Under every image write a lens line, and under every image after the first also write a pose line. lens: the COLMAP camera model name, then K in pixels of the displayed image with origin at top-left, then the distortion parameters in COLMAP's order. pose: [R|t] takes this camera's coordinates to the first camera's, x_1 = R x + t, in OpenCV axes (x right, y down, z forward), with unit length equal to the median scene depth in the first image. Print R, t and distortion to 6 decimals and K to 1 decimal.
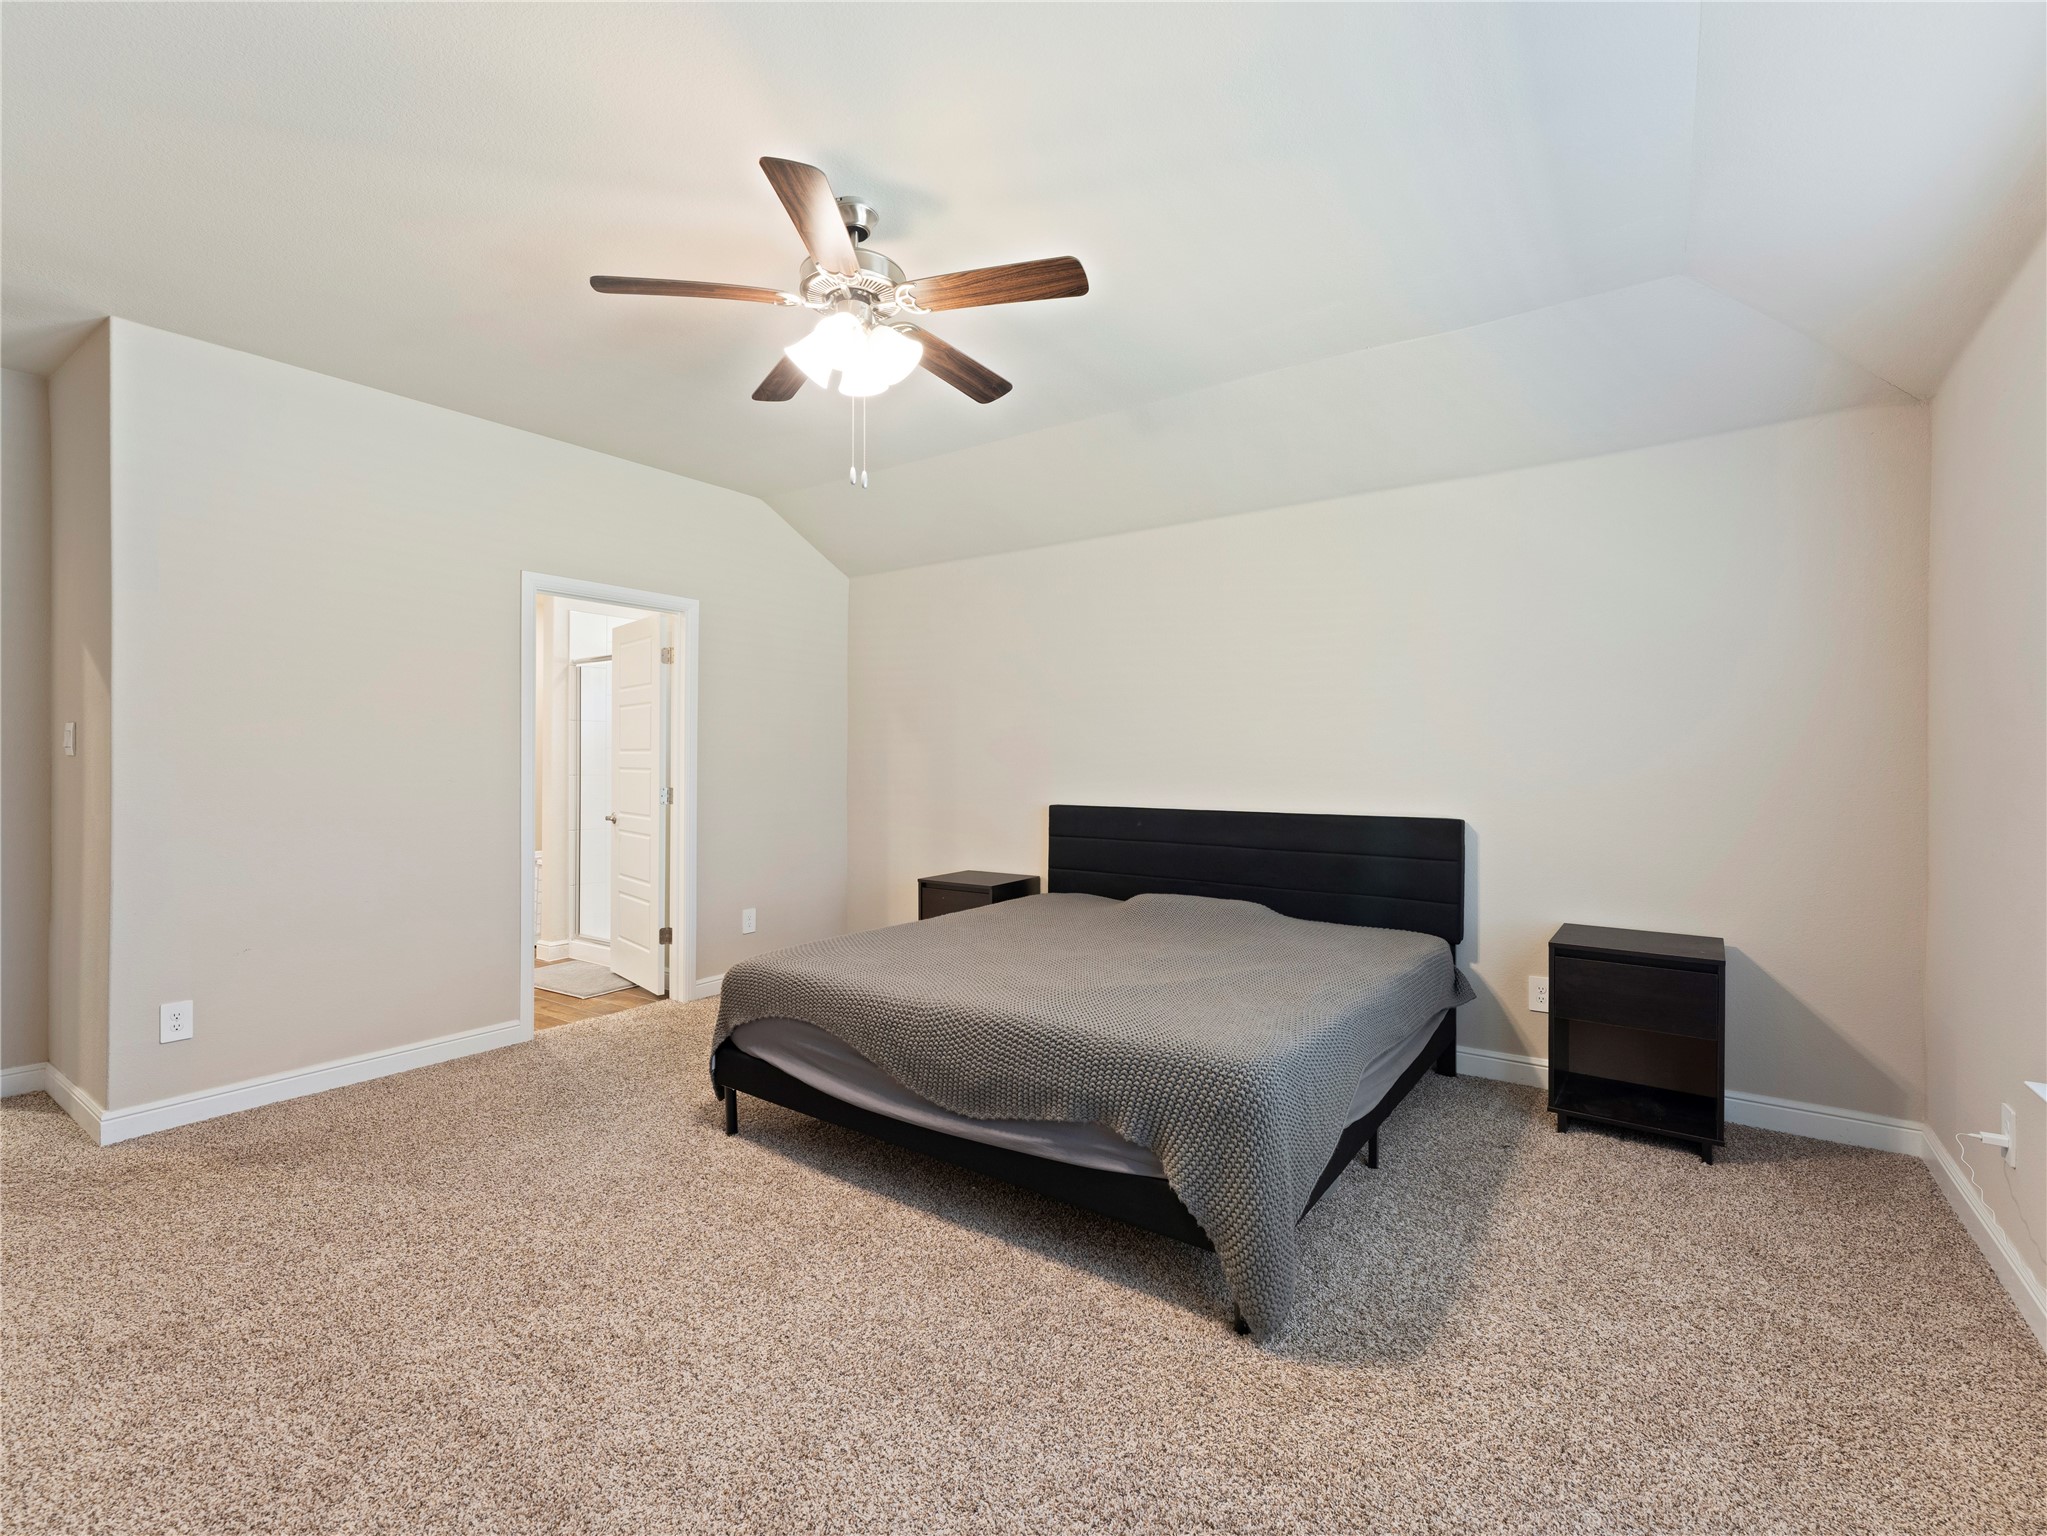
lens RADIAL K [[905.9, 0, 1034.3], [0, 905.9, 762.4], [0, 0, 1]] dist [-0.002967, -0.000900]
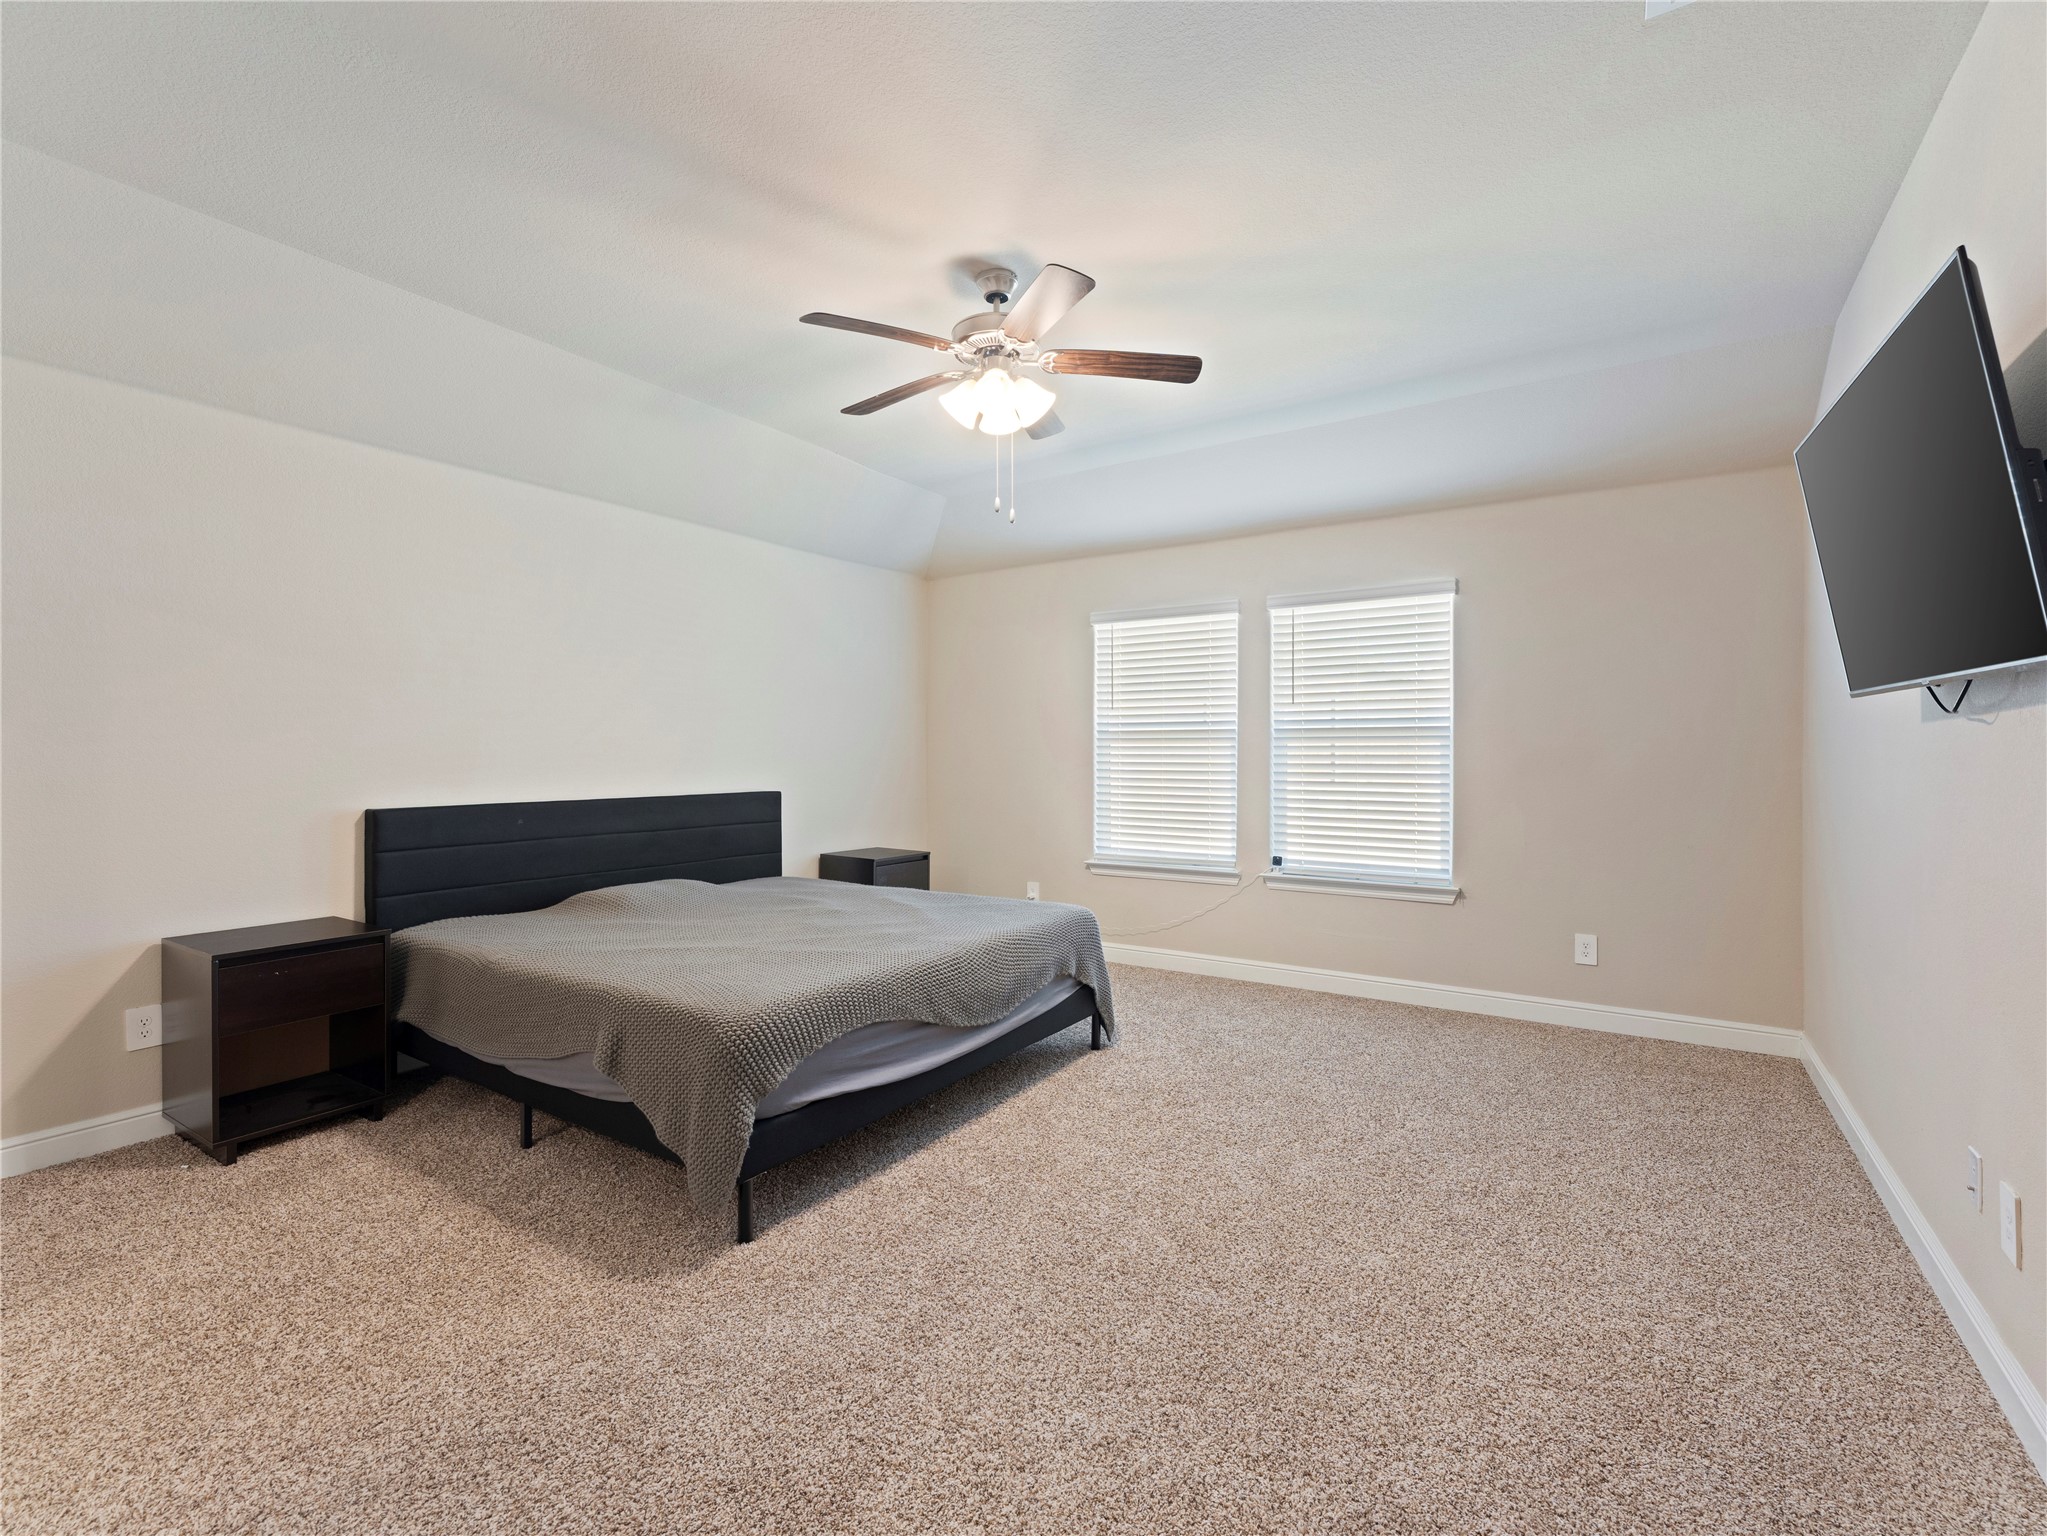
lens RADIAL K [[905.9, 0, 1015.3], [0, 905.9, 761.8], [0, 0, 1]] dist [-0.002967, -0.000900]
pose [[-0.020630, -0.011108, 0.999725, -1.168213], [0.002525, 0.999935, 0.011162, 0.003925], [-0.999784, 0.002754, -0.020600, 0.851128]]
